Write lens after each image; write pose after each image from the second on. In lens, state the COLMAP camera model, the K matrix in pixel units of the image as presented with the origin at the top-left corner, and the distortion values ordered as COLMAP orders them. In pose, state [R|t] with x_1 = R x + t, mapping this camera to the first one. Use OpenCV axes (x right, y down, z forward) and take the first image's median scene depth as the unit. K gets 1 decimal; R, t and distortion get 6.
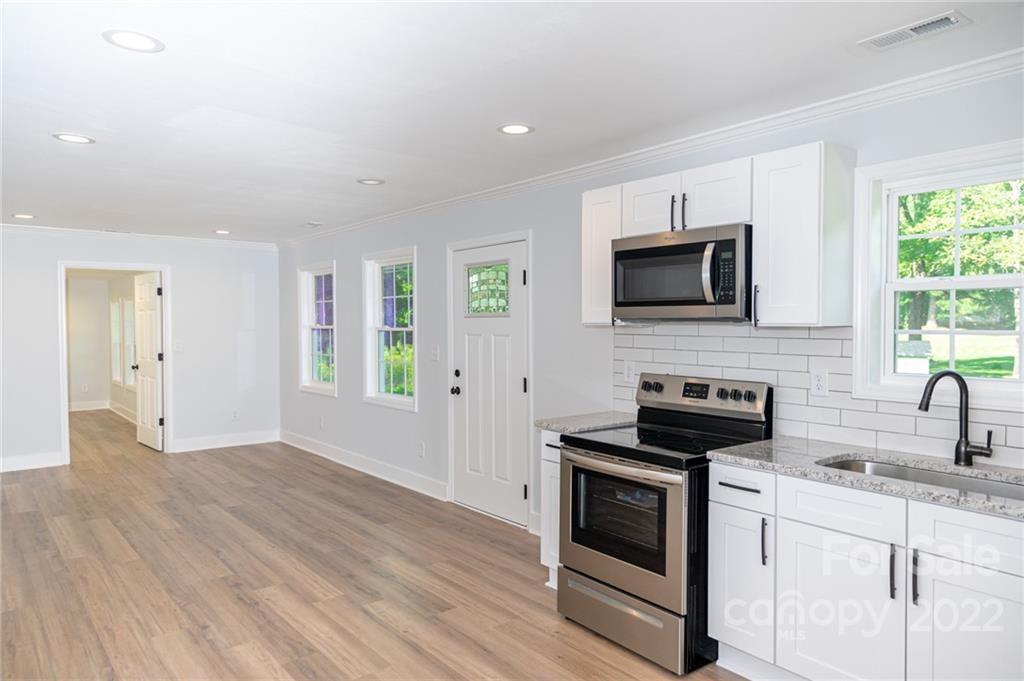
lens RADIAL K [[687.3, 0, 513.1], [0, 687.3, 343.1], [0, 0, 1]] dist [0.005651, 0.001925]
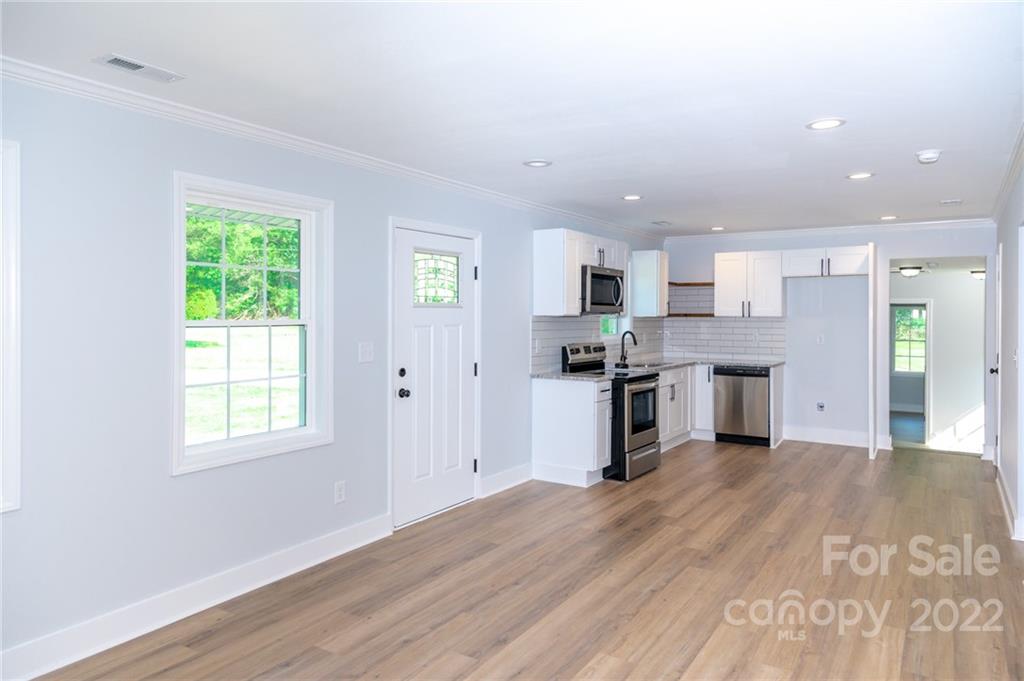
lens RADIAL K [[687.3, 0, 522.1], [0, 687.3, 312.2], [0, 0, 1]] dist [0.005651, 0.001925]
pose [[-0.331159, 0.003732, 0.943568, -1.054484], [0.025826, 0.999653, 0.005110, -0.035327], [-0.943222, 0.026061, -0.331140, 1.289223]]
